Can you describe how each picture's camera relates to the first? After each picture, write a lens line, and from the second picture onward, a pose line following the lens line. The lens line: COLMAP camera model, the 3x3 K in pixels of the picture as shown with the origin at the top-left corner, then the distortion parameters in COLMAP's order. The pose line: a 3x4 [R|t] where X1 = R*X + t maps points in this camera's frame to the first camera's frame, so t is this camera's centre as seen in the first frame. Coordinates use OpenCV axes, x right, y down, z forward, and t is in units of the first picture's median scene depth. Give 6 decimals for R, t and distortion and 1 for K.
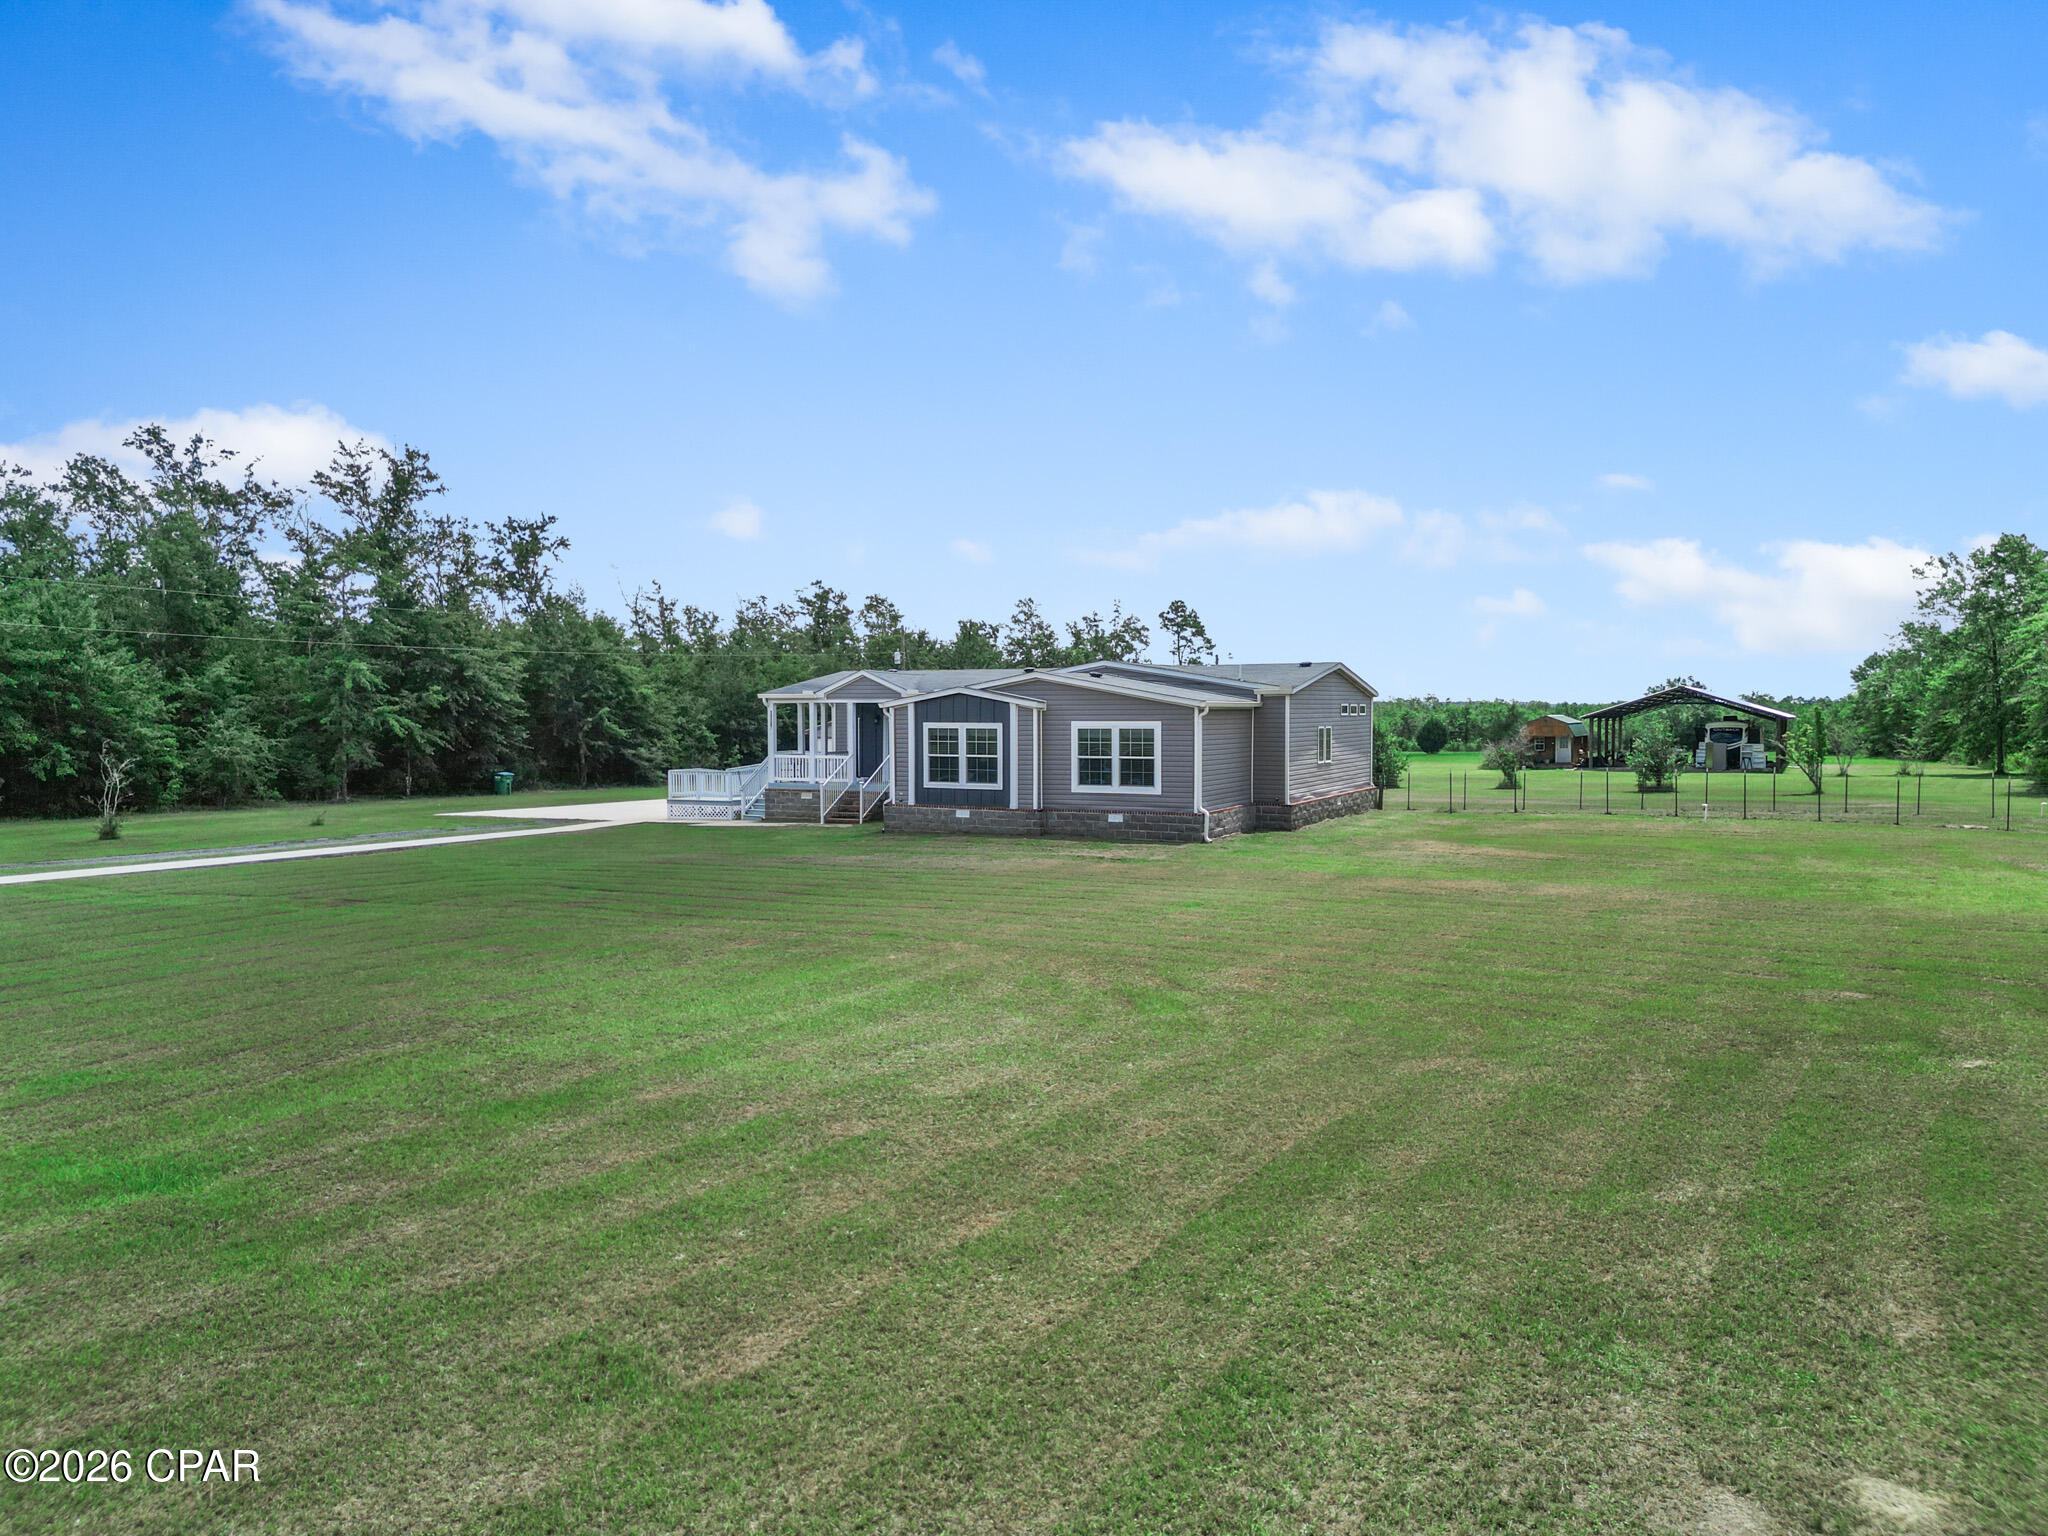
lens RADIAL K [[1453.5, 0, 1024.0], [0, 1453.5, 768.0], [0, 0, 1]] dist [0.068223, -0.062743]
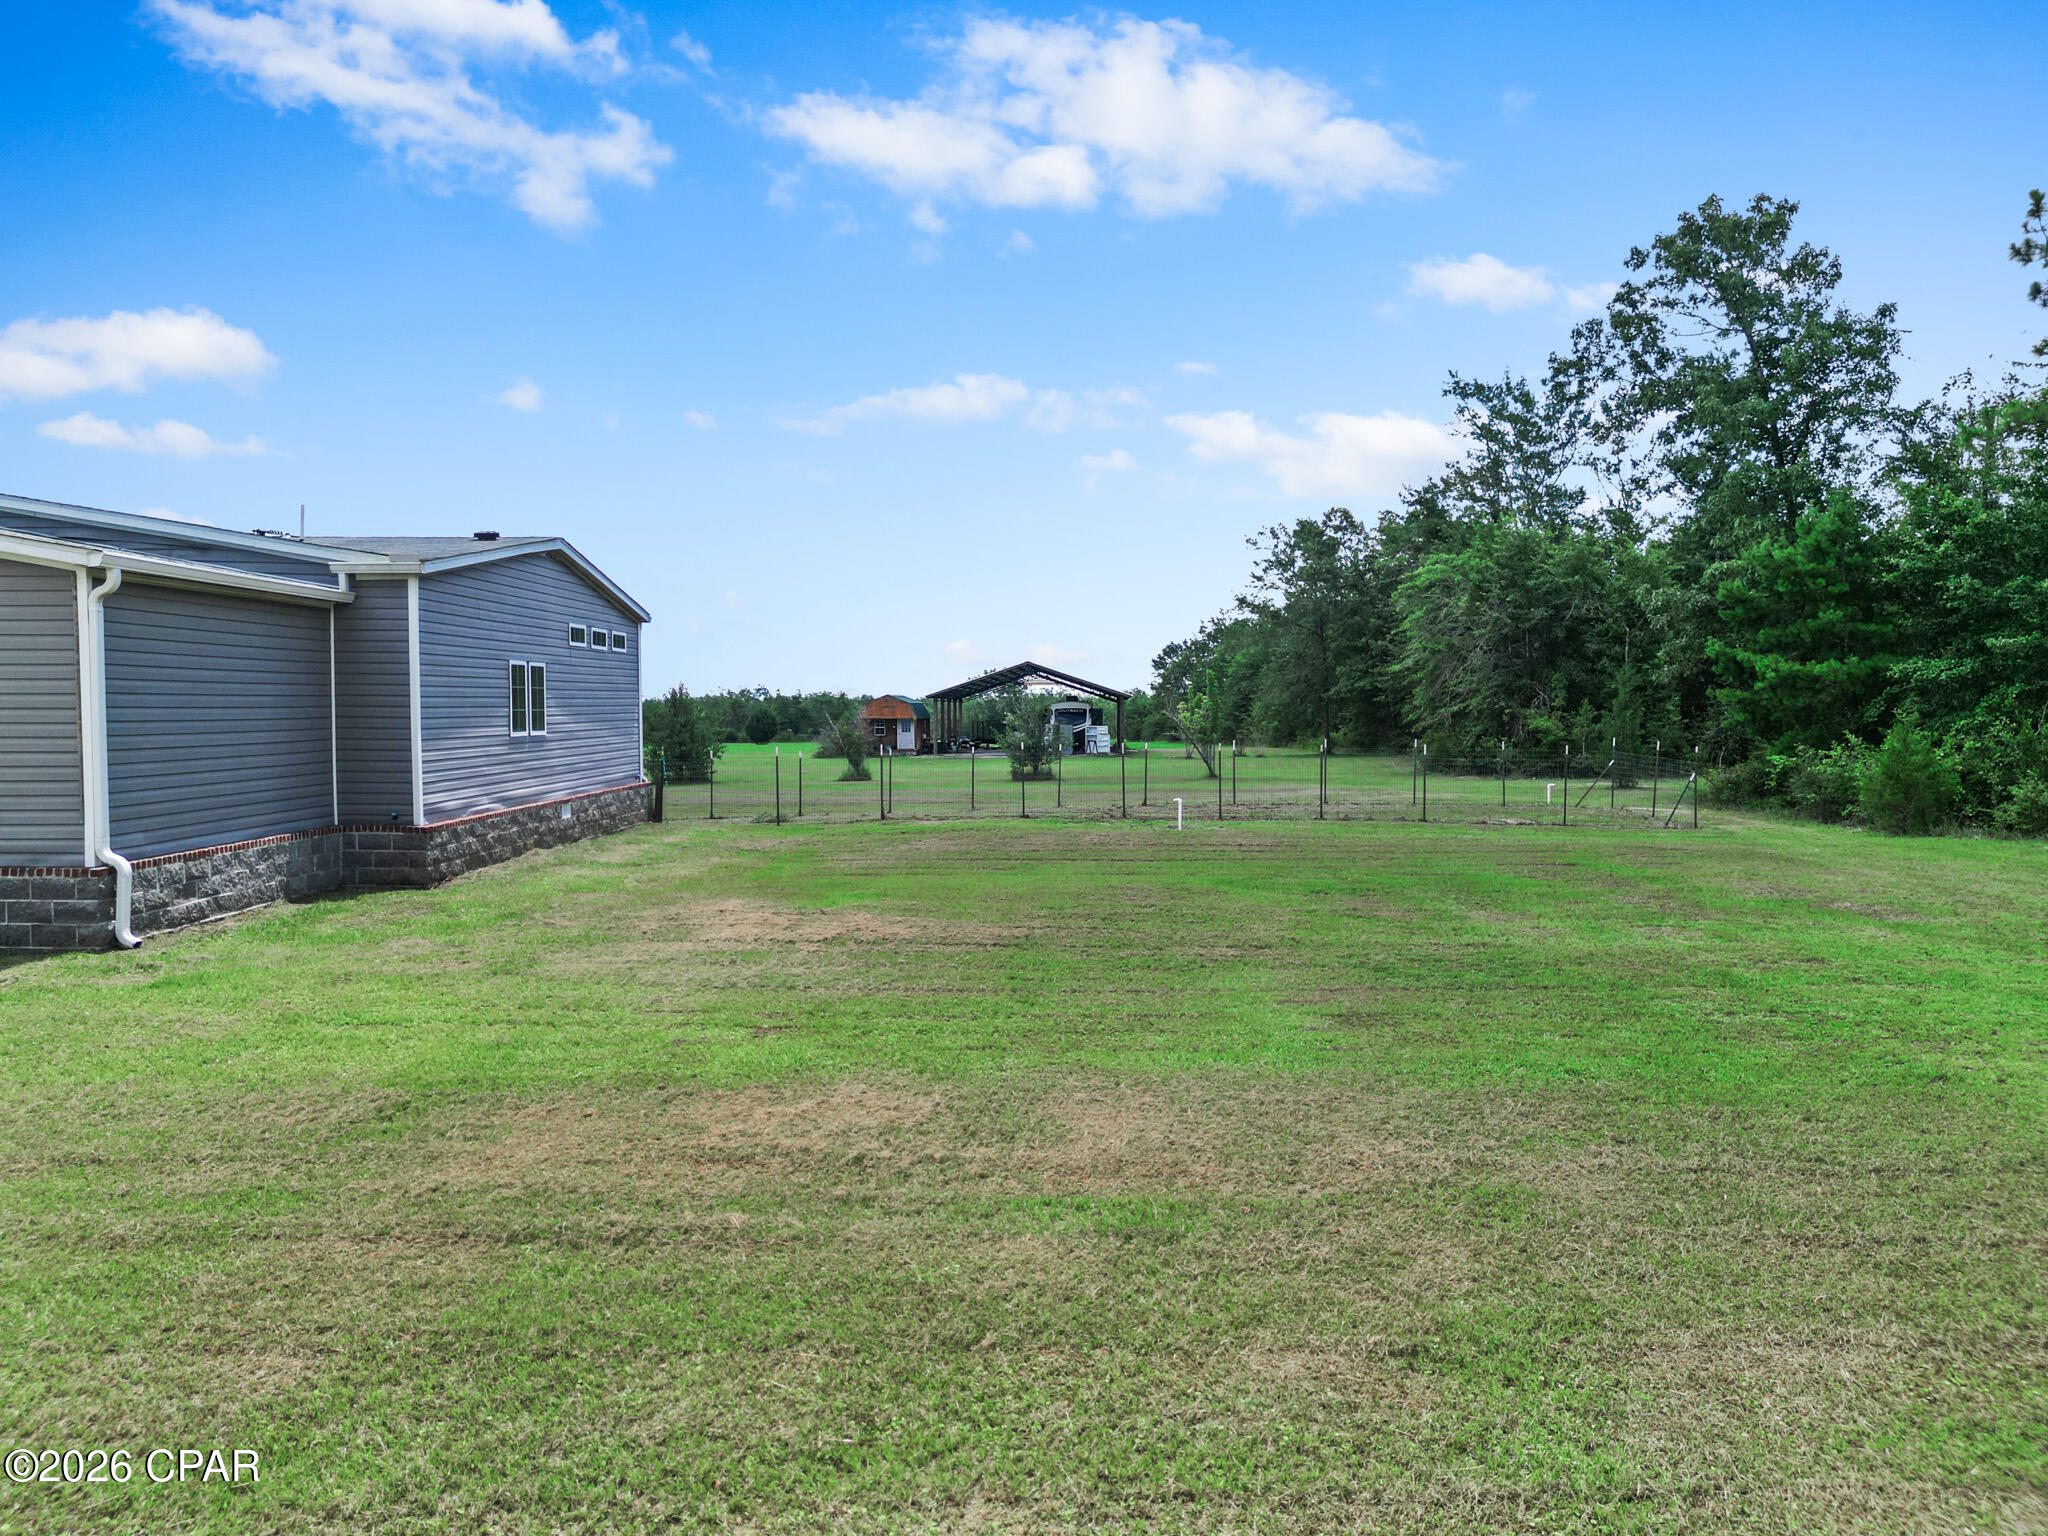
lens RADIAL K [[1441.2, 0, 987.7], [0, 1441.2, 734.8], [0, 0, 1]] dist [0.012819, -0.000759]
pose [[0.910737, -0.008423, 0.412901, 0.157218], [0.016820, 0.999719, -0.016706, 0.007282], [-0.412645, 0.022160, 0.910622, 0.528711]]
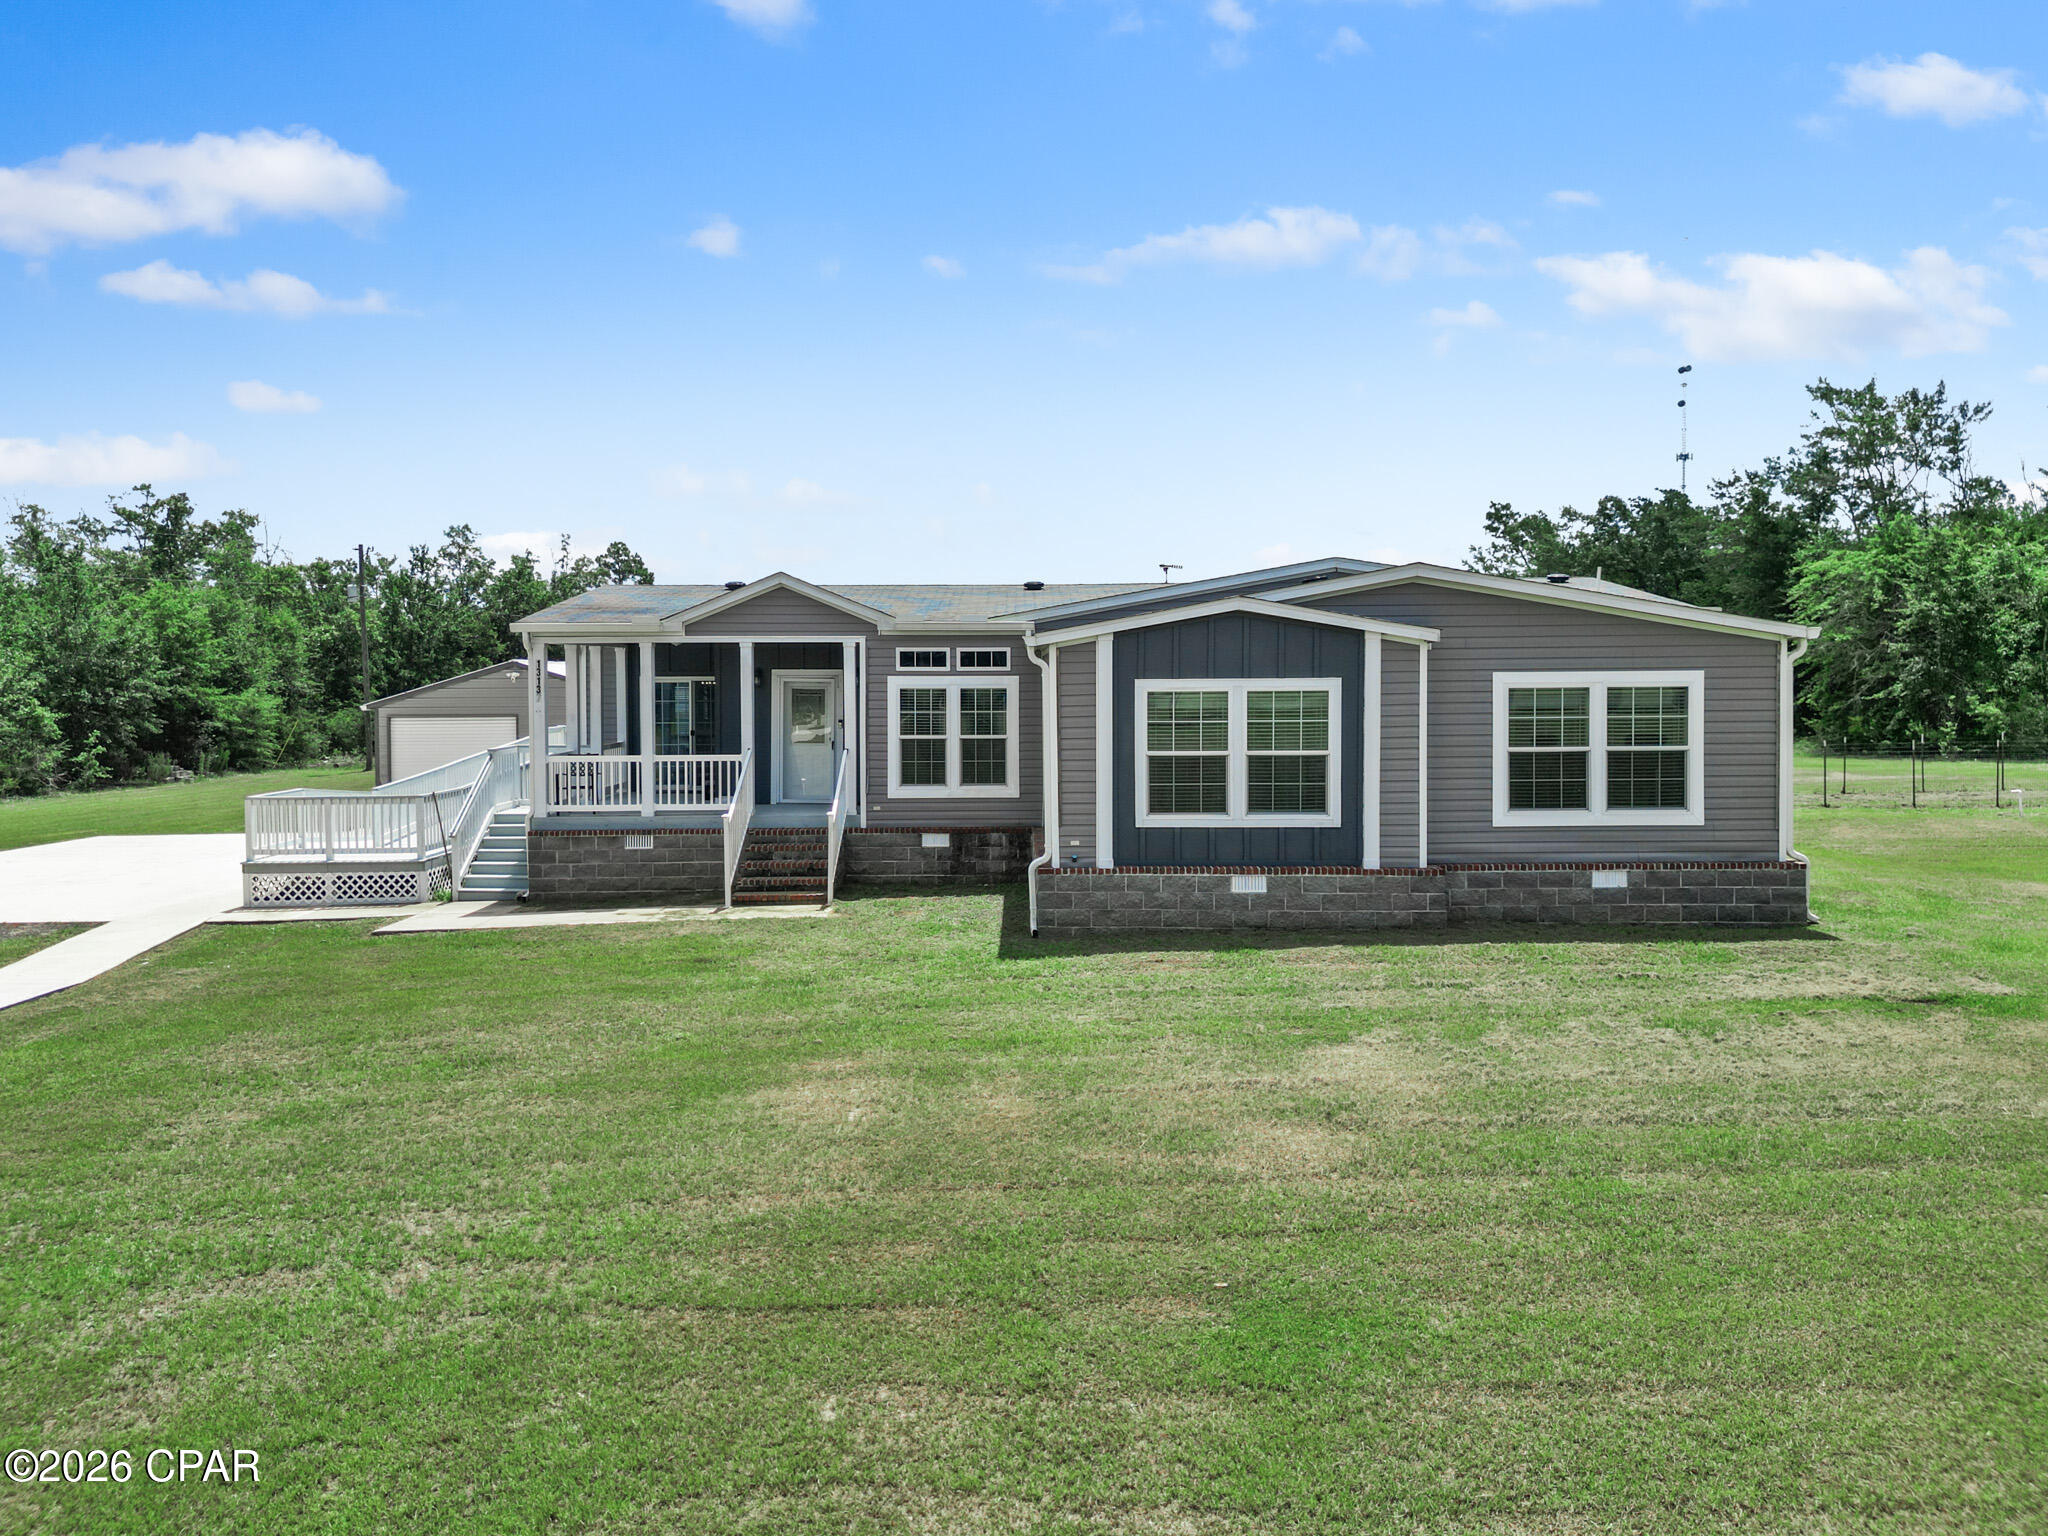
lens RADIAL K [[1464.8, 0, 1026.4], [0, 1464.8, 728.0], [0, 0, 1]] dist [0.060089, -0.058614]
pose [[0.889419, -0.021163, 0.456602, -0.296097], [0.023609, 0.999721, 0.000347, -0.017313], [-0.456482, 0.010471, 0.889671, 0.618458]]
